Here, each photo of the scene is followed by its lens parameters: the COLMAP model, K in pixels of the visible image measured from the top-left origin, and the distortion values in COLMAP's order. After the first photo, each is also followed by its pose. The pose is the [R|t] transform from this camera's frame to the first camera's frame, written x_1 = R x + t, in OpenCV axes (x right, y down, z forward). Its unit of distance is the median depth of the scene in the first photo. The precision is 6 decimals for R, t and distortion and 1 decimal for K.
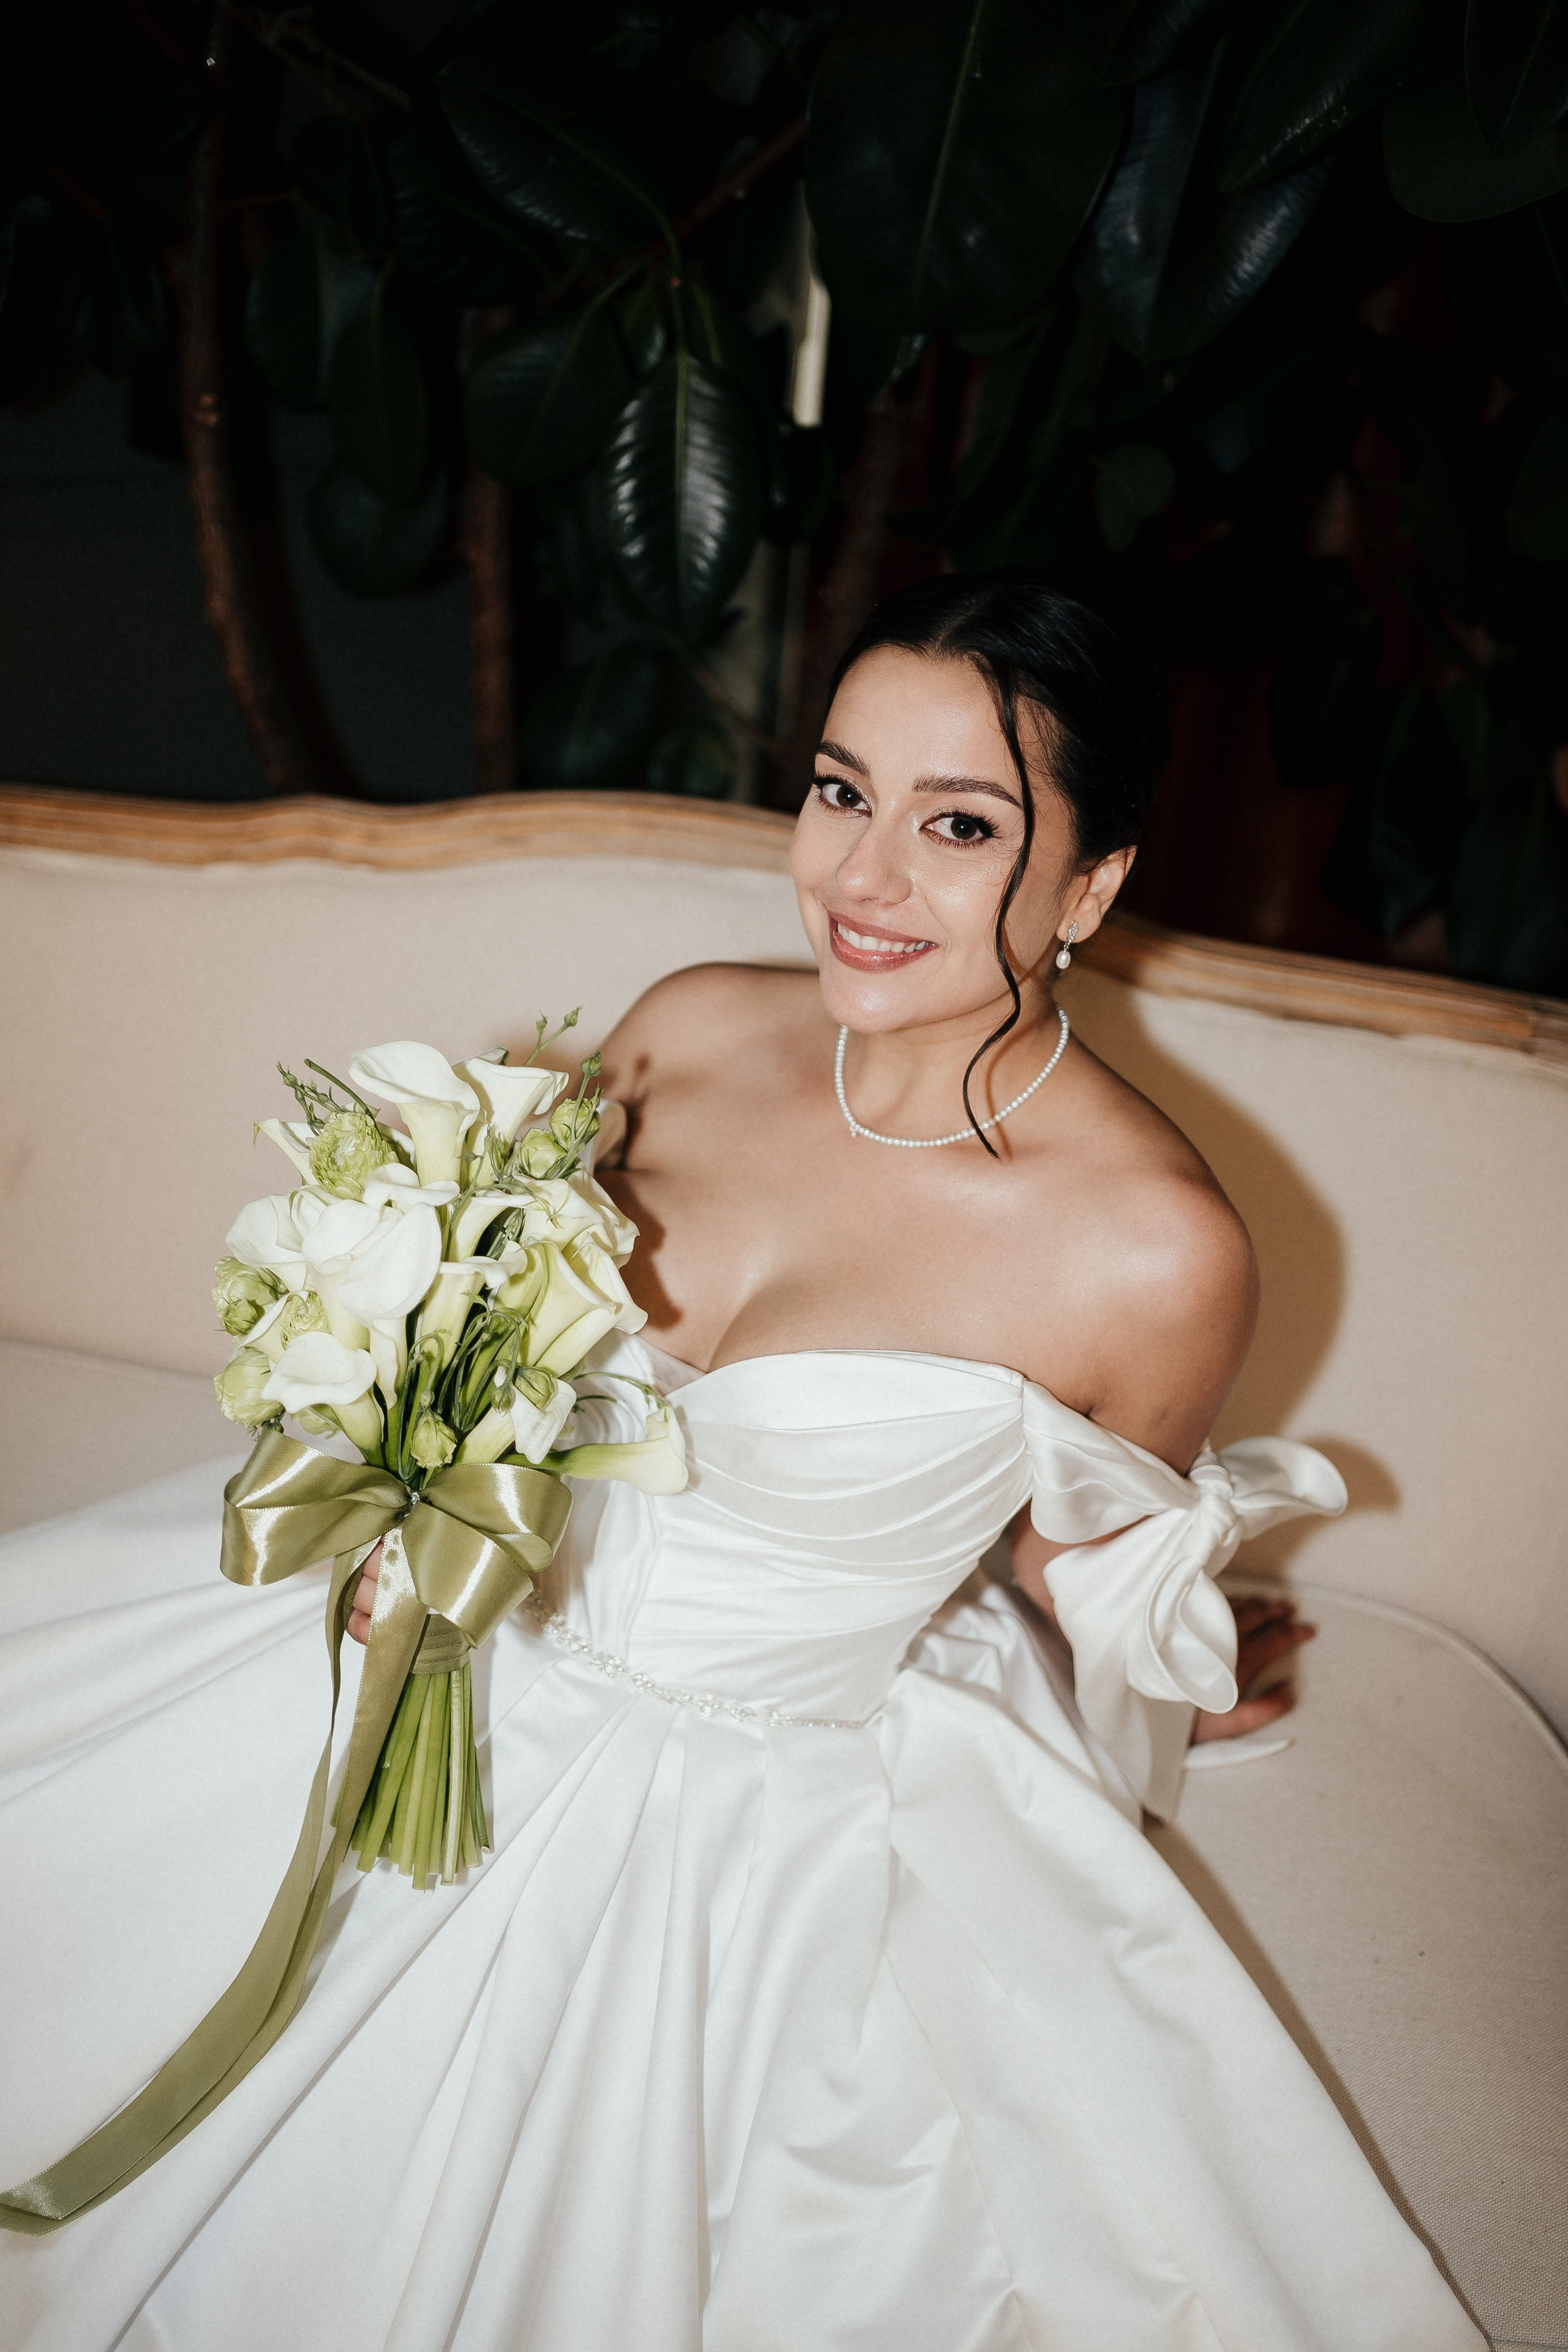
lens RADIAL K [[2343.1, 0, 795.2], [0, 2343.1, 1184.1], [0, 0, 1]] dist [0.009921, 0.018311]
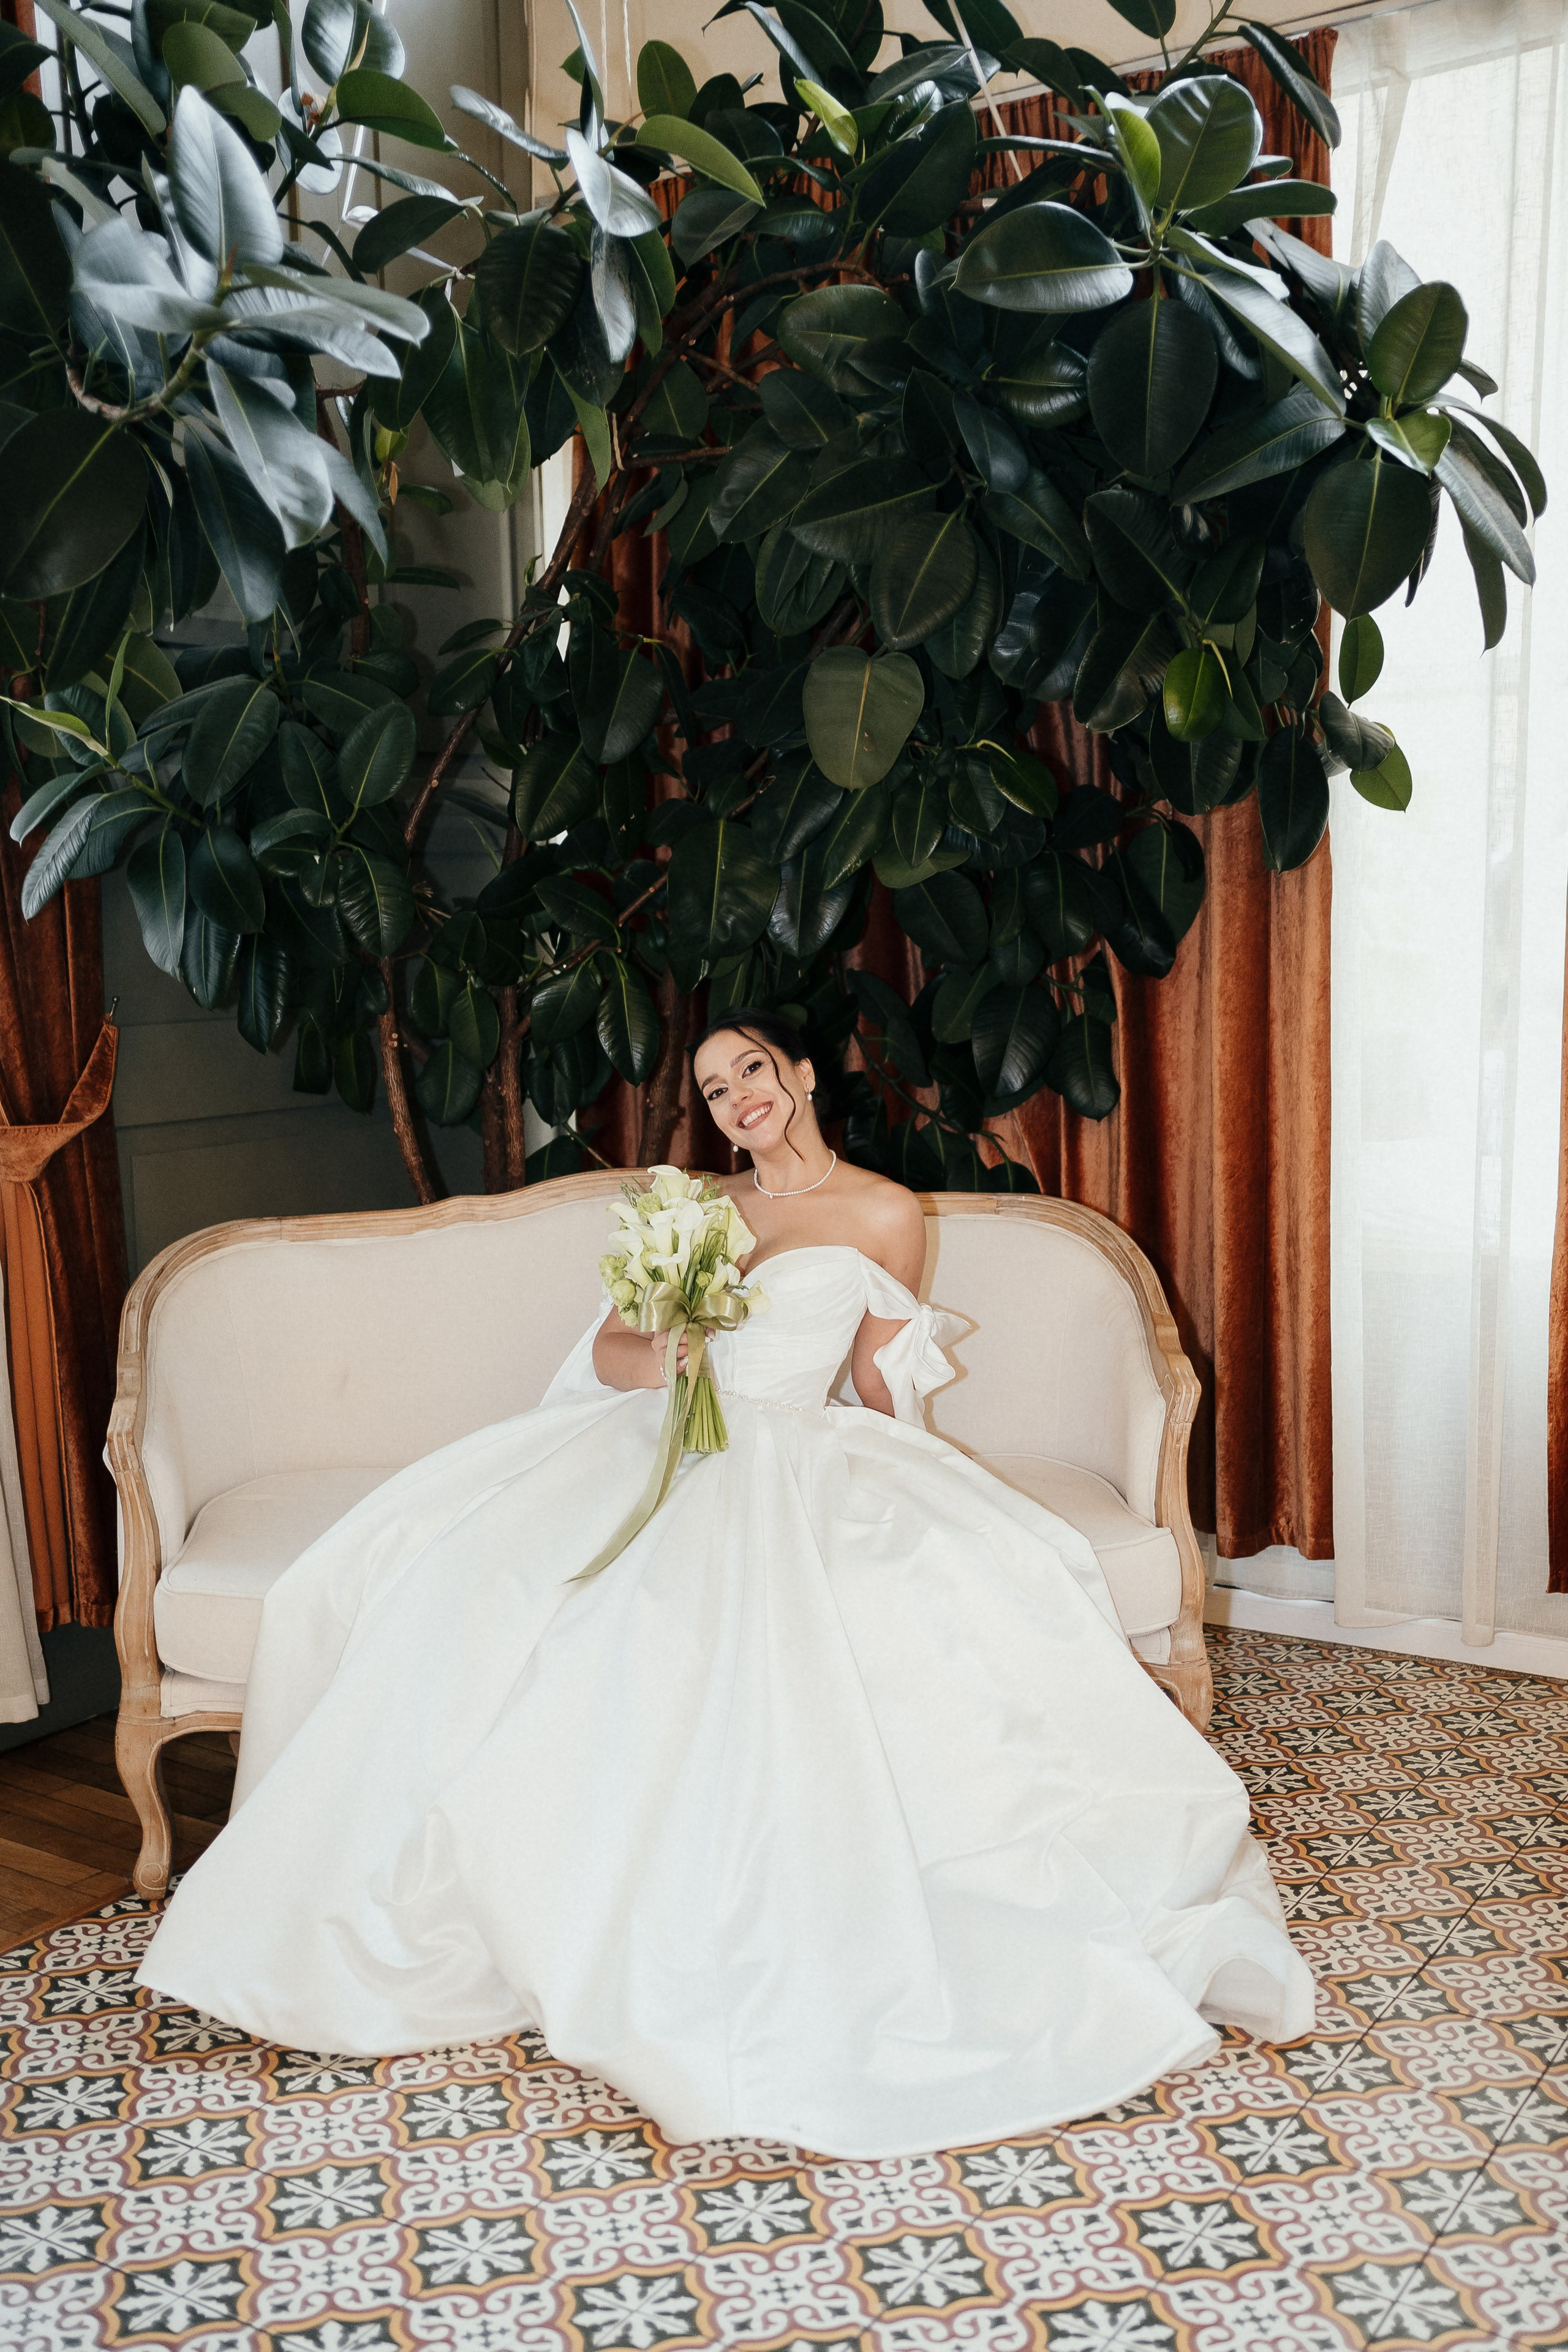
lens RADIAL K [[2328.1, 0, 784.0], [0, 2328.1, 1176.0], [0, 0, 1]] dist [-0.021871, 0.139335]
pose [[0.959110, -0.133566, 0.249537, -0.576961], [0.212155, 0.922847, -0.321472, 0.747242], [-0.187347, 0.361267, 0.913448, -1.362193]]
